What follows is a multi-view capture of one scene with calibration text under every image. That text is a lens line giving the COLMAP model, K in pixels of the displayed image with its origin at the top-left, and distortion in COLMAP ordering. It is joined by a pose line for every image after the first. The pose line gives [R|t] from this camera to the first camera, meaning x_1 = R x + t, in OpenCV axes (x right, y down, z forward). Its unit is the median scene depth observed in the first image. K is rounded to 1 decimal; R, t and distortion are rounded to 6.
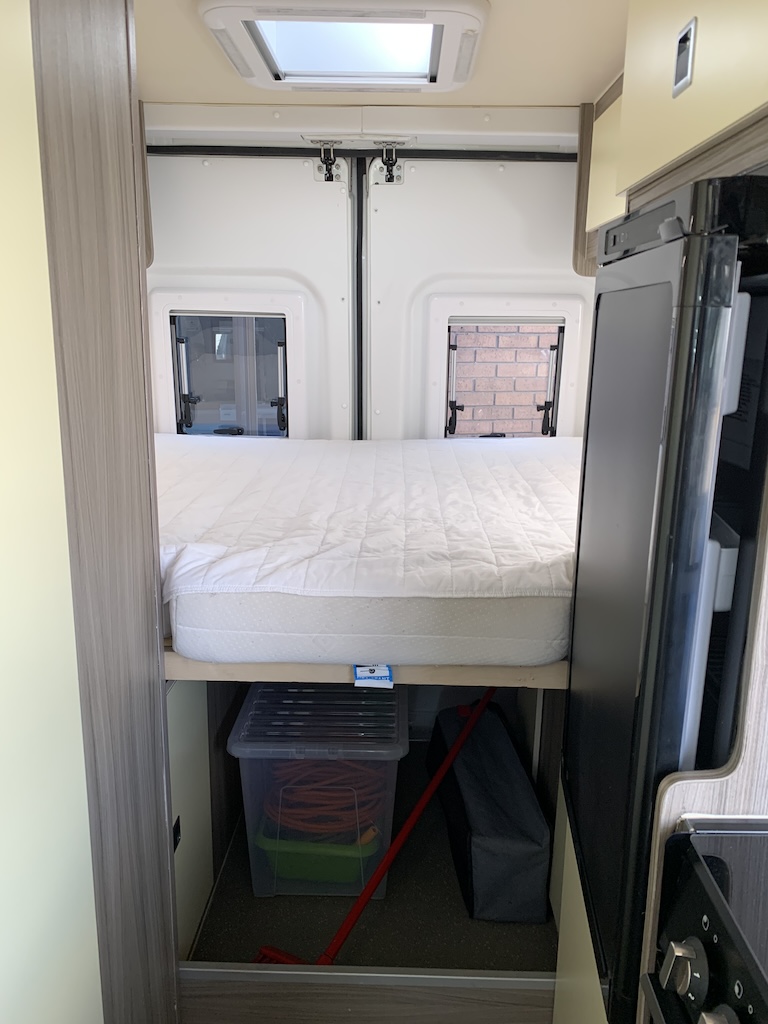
lens RADIAL K [[801.3, 0, 381.4], [0, 801.3, 531.6], [0, 0, 1]] dist [0.043456, -0.033534]
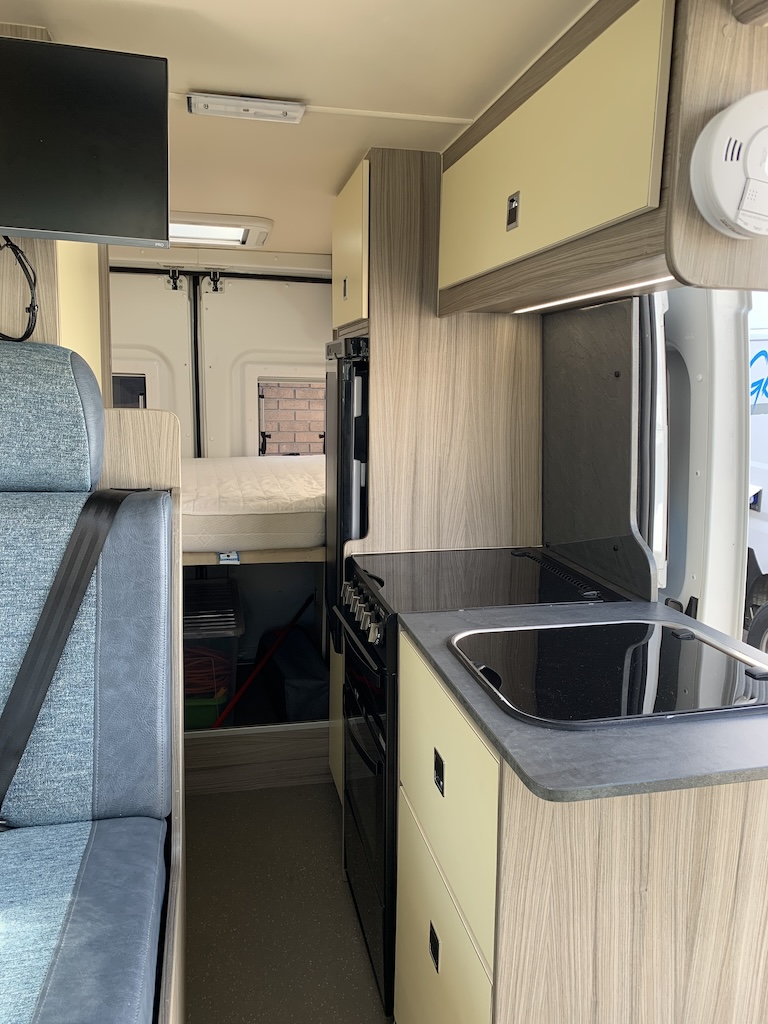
lens RADIAL K [[801.3, 0, 390.9], [0, 801.3, 511.5], [0, 0, 1]] dist [0.043456, -0.033534]
pose [[0.969164, -0.032849, 0.244217, -0.055002], [0.054432, 0.995132, -0.082160, 0.133161], [-0.240329, 0.092920, 0.966234, -0.538860]]
